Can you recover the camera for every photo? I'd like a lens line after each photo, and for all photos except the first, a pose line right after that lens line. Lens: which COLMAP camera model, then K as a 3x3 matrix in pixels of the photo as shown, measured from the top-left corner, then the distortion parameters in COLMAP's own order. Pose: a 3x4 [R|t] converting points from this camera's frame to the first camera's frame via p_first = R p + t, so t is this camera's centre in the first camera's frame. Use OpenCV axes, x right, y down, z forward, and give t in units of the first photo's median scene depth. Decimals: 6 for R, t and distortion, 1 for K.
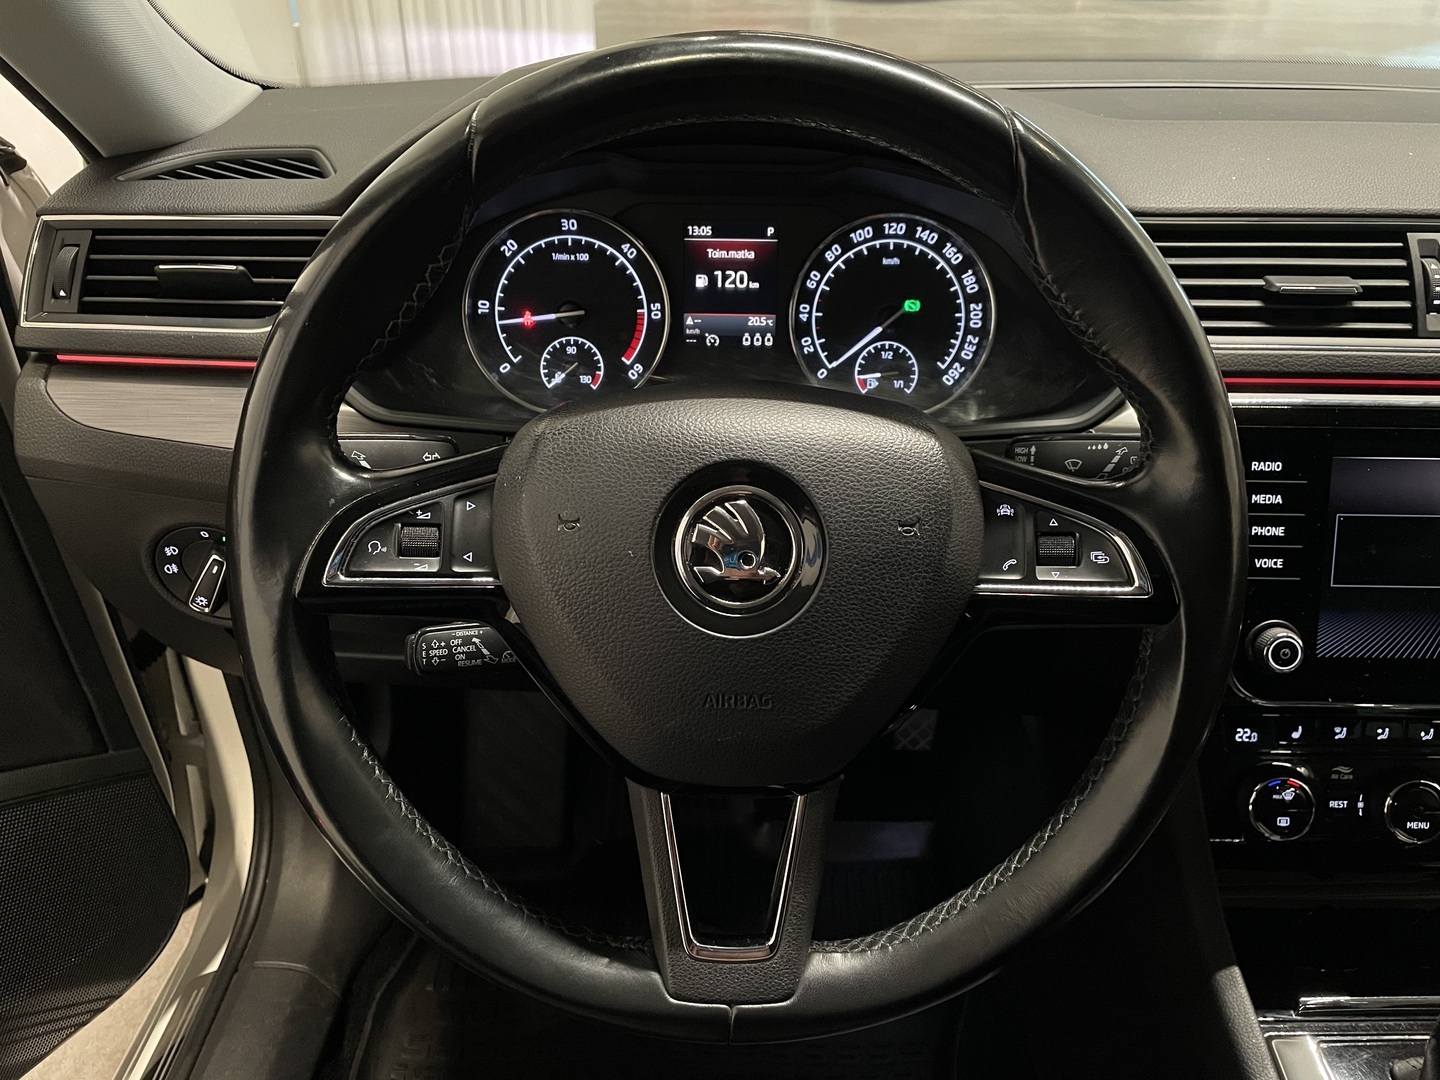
lens RADIAL K [[1112.3, 0, 725.7], [0, 1112.3, 534.6], [0, 0, 1]] dist [0.075149, -0.121381]
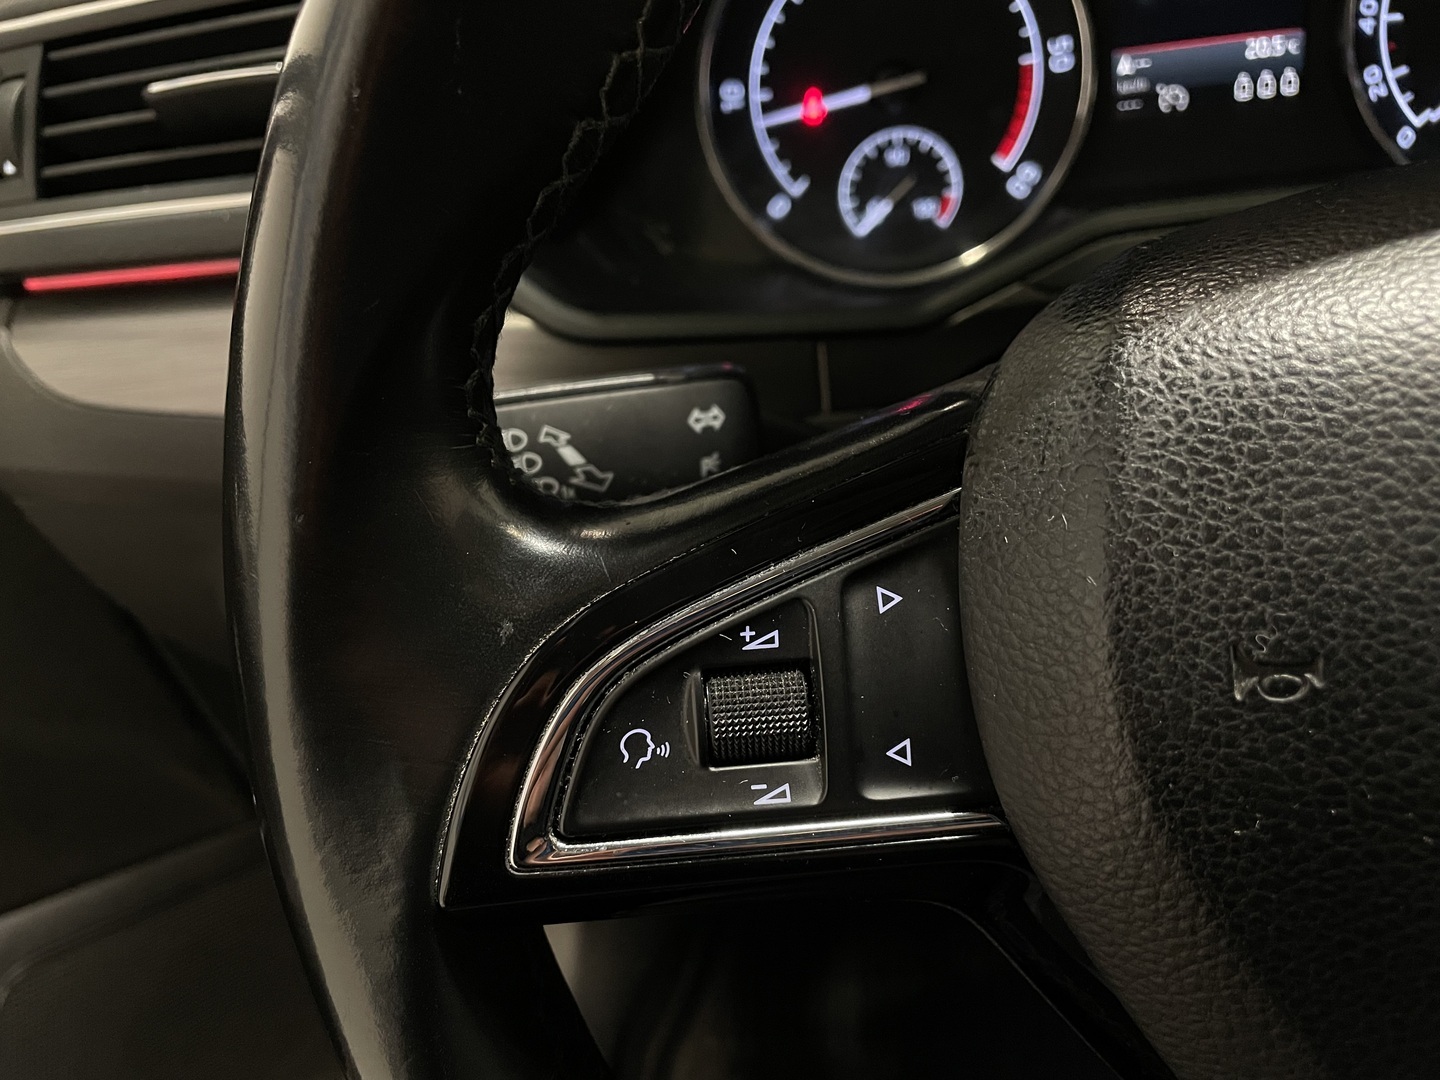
lens RADIAL K [[1112.3, 0, 723.9], [0, 1112.3, 544.6], [0, 0, 1]] dist [0.075149, -0.121381]
pose [[0.982476, -0.075943, -0.170217, -0.143821], [0.098902, 0.986472, 0.130735, -0.060289], [0.157986, -0.145279, 0.976696, 0.434346]]
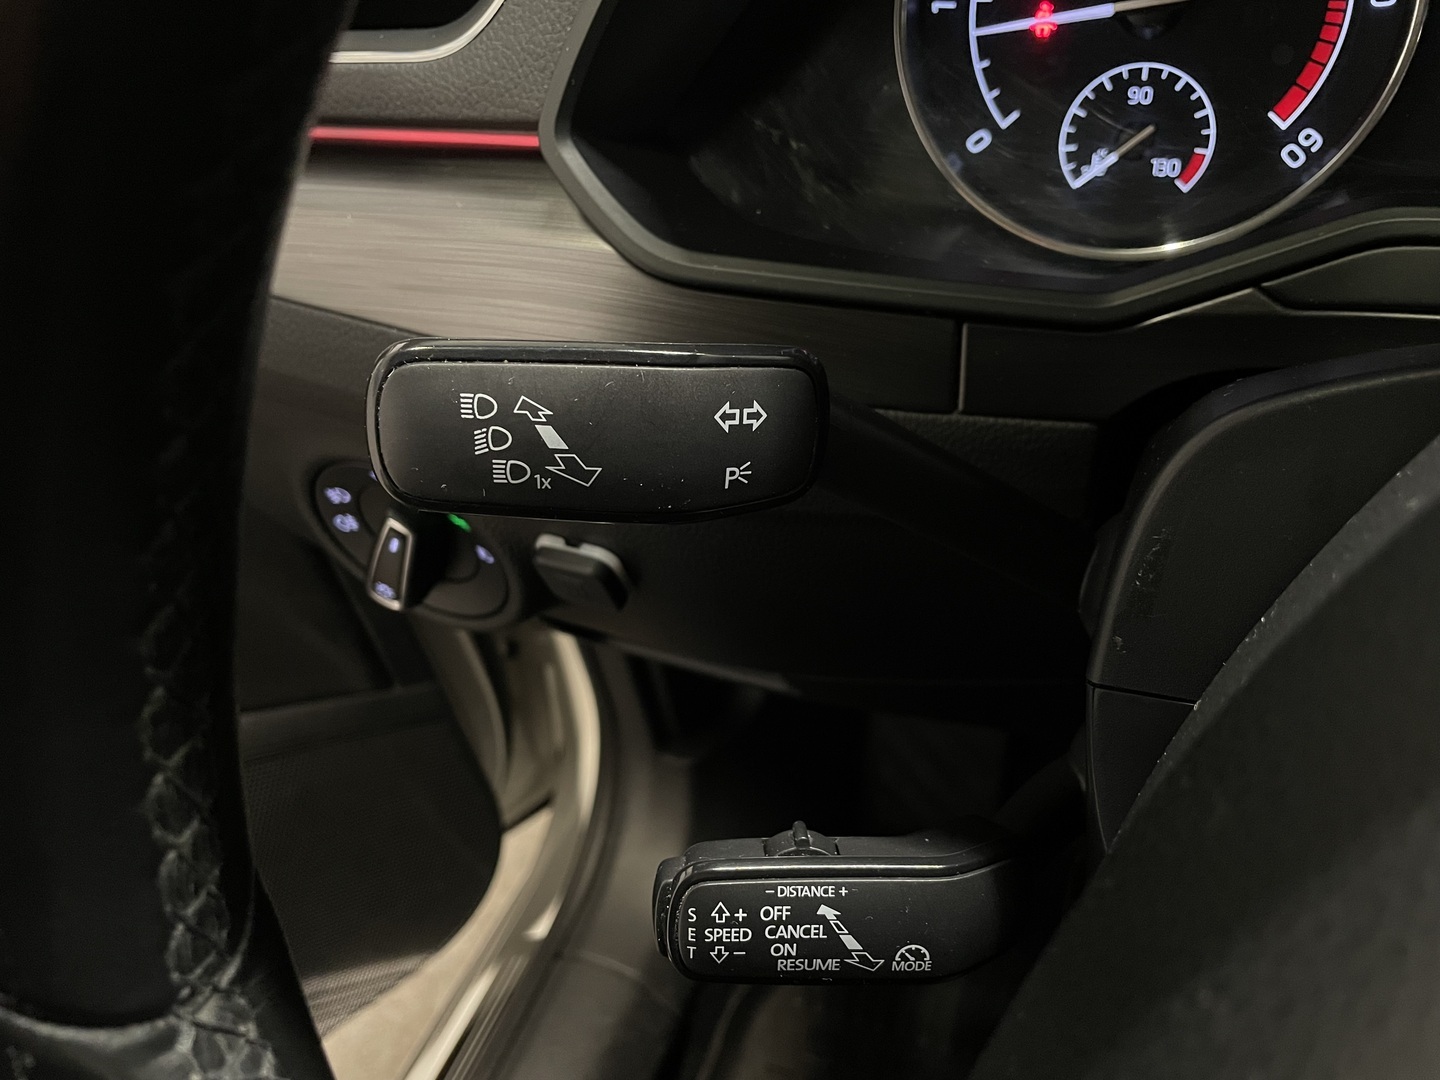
lens RADIAL K [[1112.3, 0, 732.6], [0, 1112.3, 540.4], [0, 0, 1]] dist [0.075149, -0.121381]
pose [[0.922816, 0.127105, -0.363667, -0.105594], [-0.054866, 0.977743, 0.202507, -0.079255], [0.381313, -0.166924, 0.909251, 0.531381]]
